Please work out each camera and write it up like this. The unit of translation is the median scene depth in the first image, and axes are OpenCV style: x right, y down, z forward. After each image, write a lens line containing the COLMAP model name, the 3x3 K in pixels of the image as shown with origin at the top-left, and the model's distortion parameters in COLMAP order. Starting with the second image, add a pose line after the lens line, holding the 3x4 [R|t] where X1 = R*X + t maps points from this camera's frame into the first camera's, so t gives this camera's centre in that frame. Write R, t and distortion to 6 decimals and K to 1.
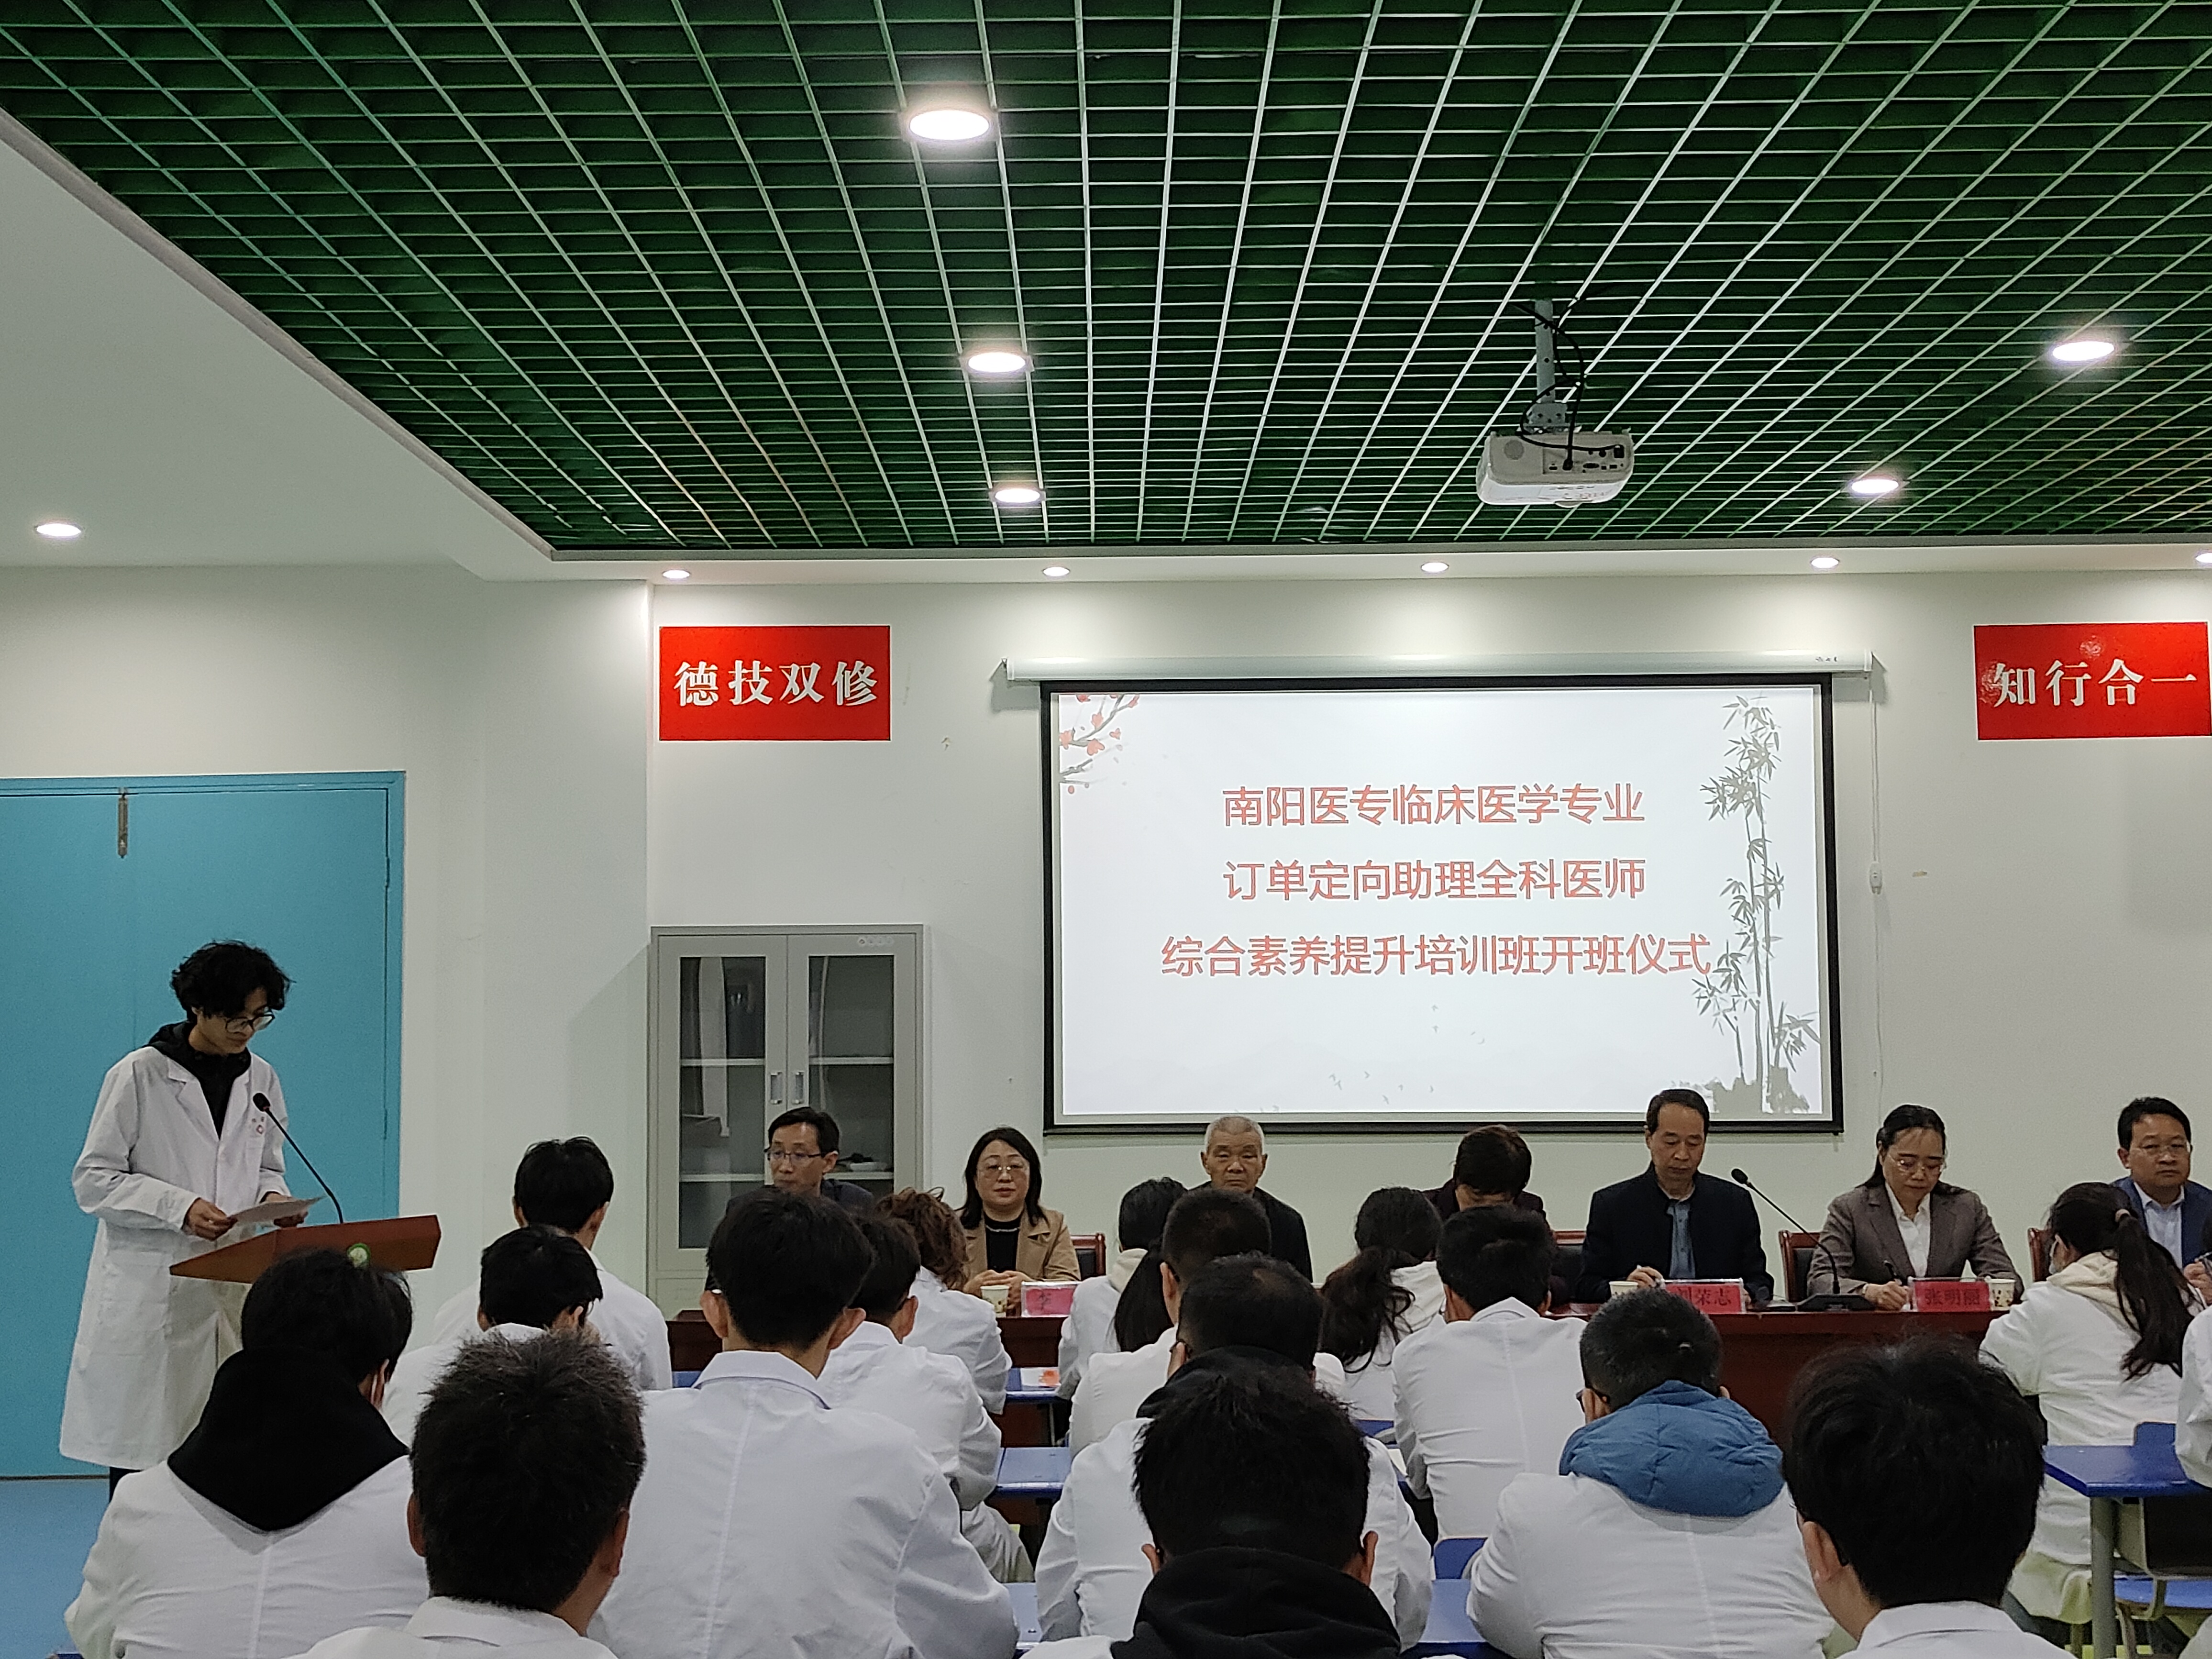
lens RADIAL K [[2677.5, 0, 1106.0], [0, 2677.5, 835.9], [0, 0, 1]] dist [-0.010610, 0.000000]
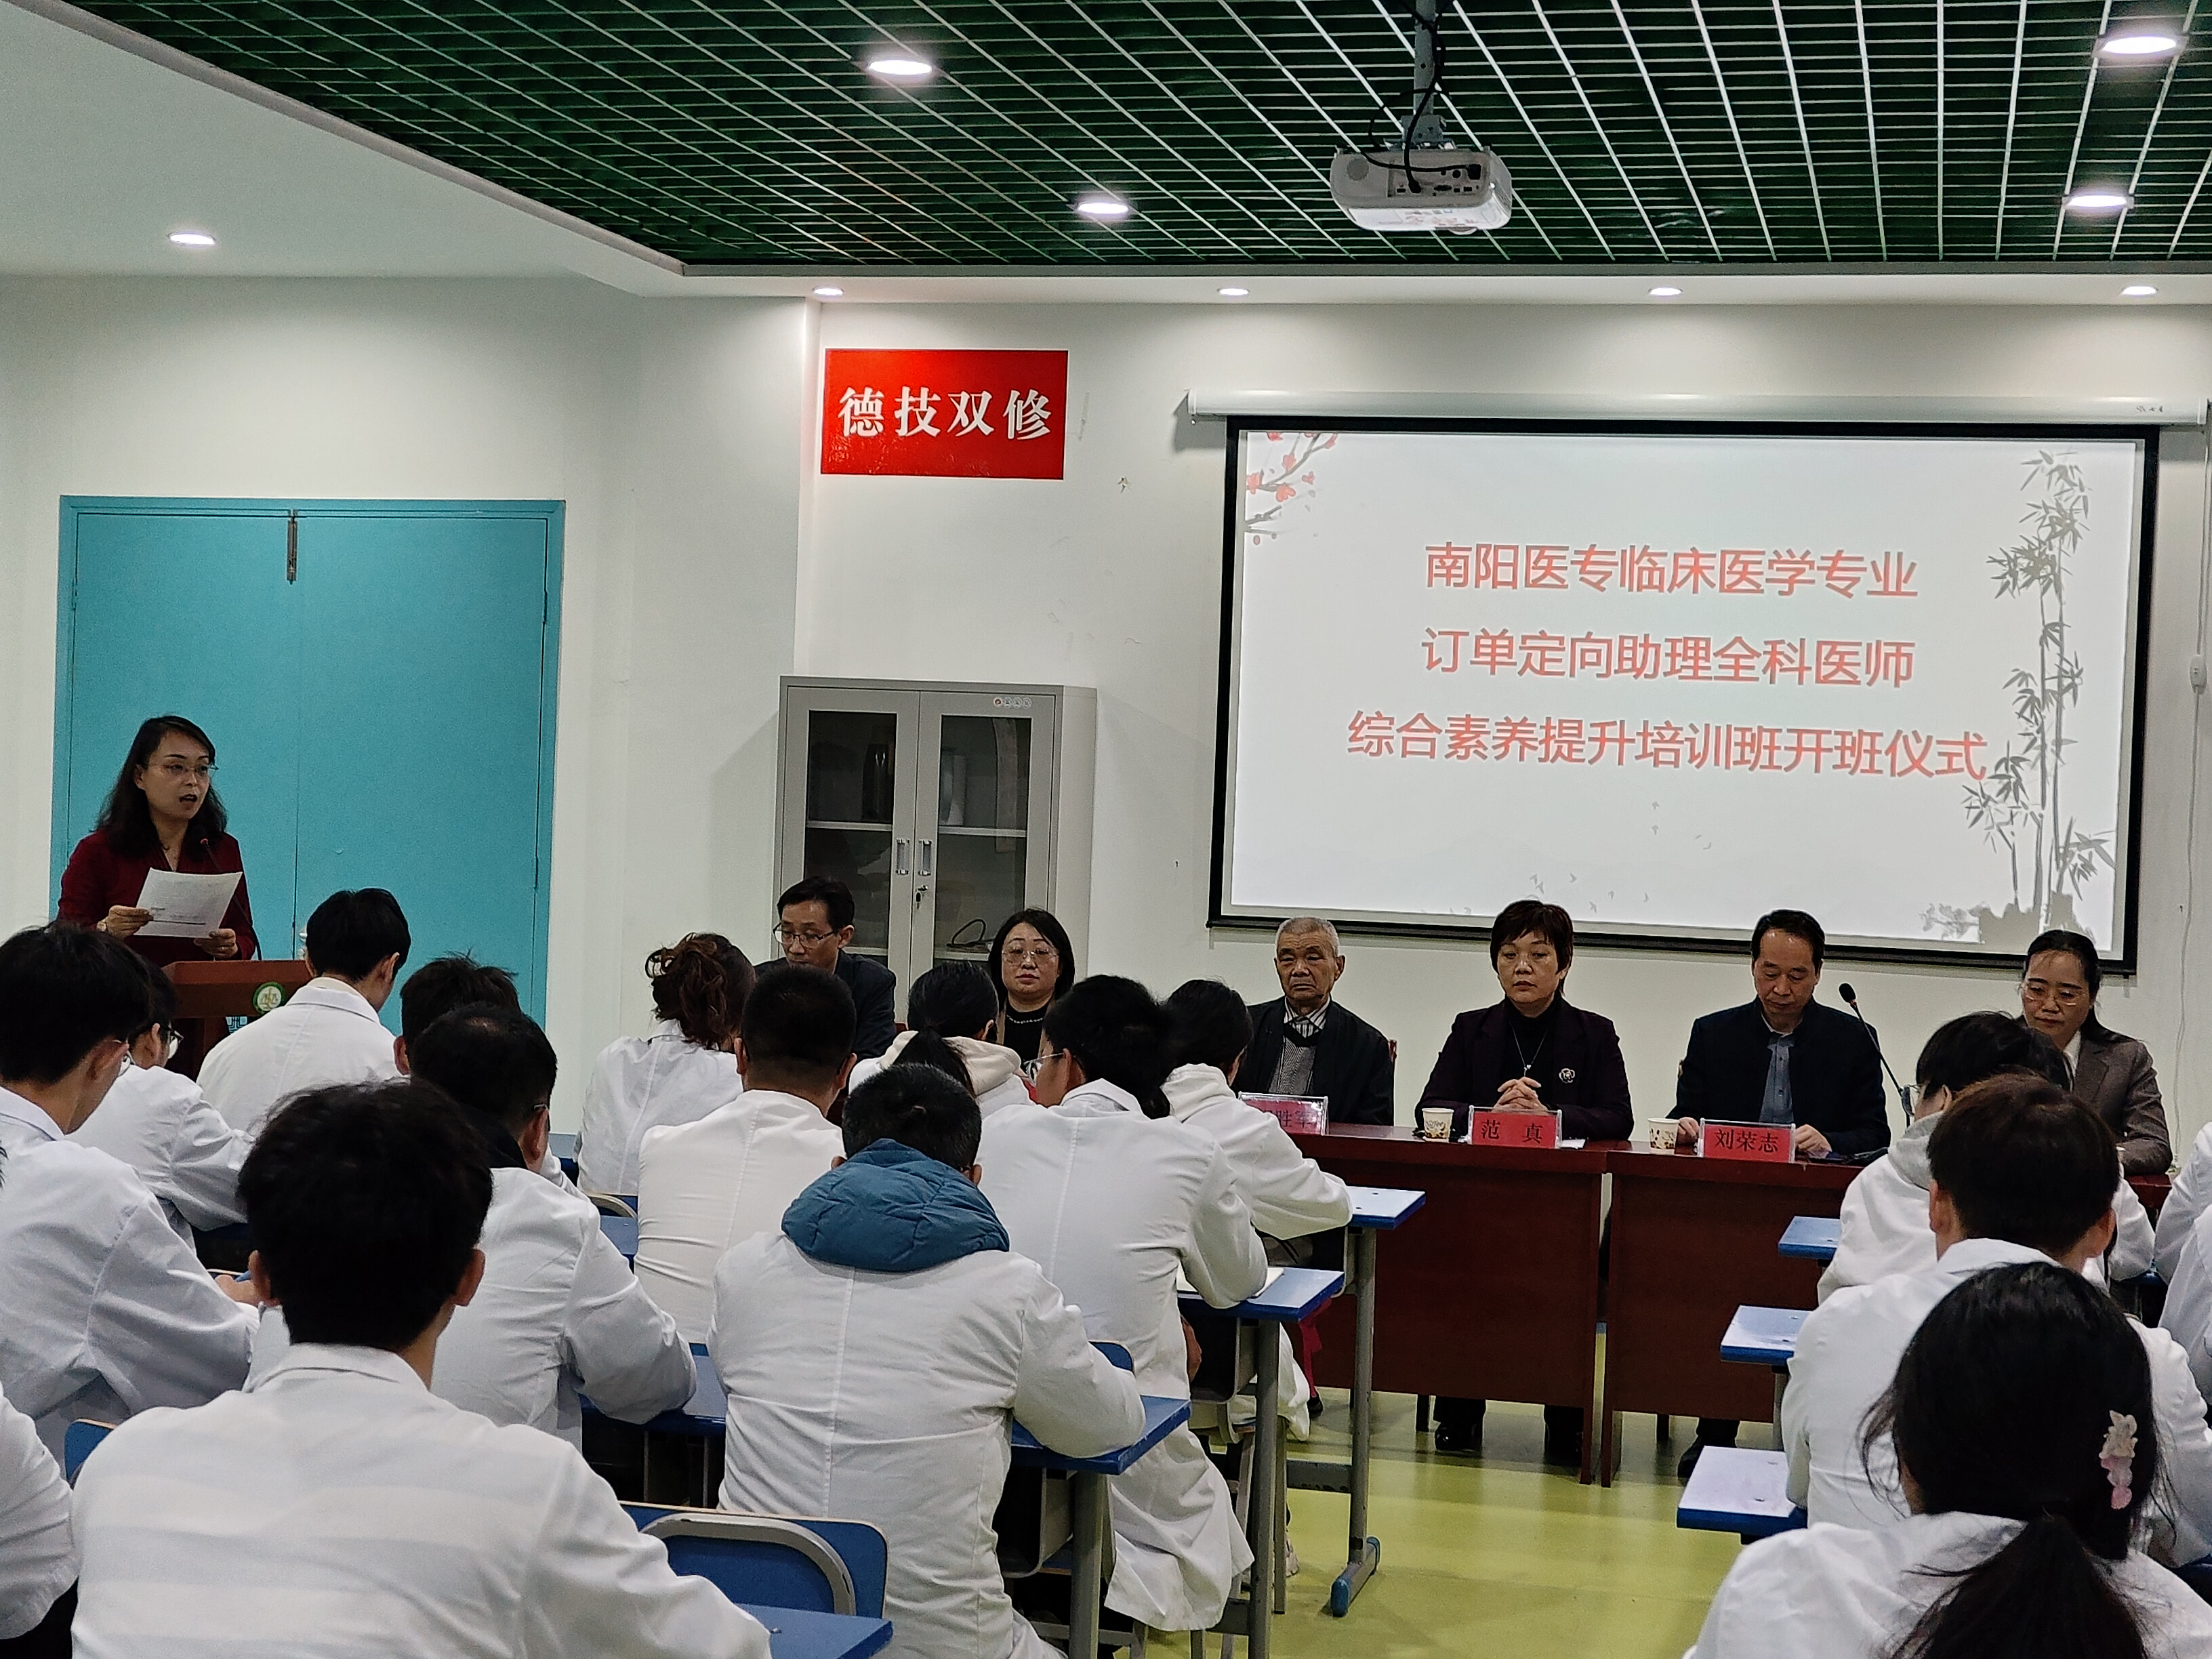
lens RADIAL K [[3108.3, 0, 1088.5], [0, 3108.3, 809.8], [0, 0, 1]] dist [-0.020437, 0.000000]
pose [[0.973900, 0.047331, -0.221988, 0.167155], [-0.031266, 0.996668, 0.075333, -0.004188], [0.224814, -0.066426, 0.972135, -0.018742]]
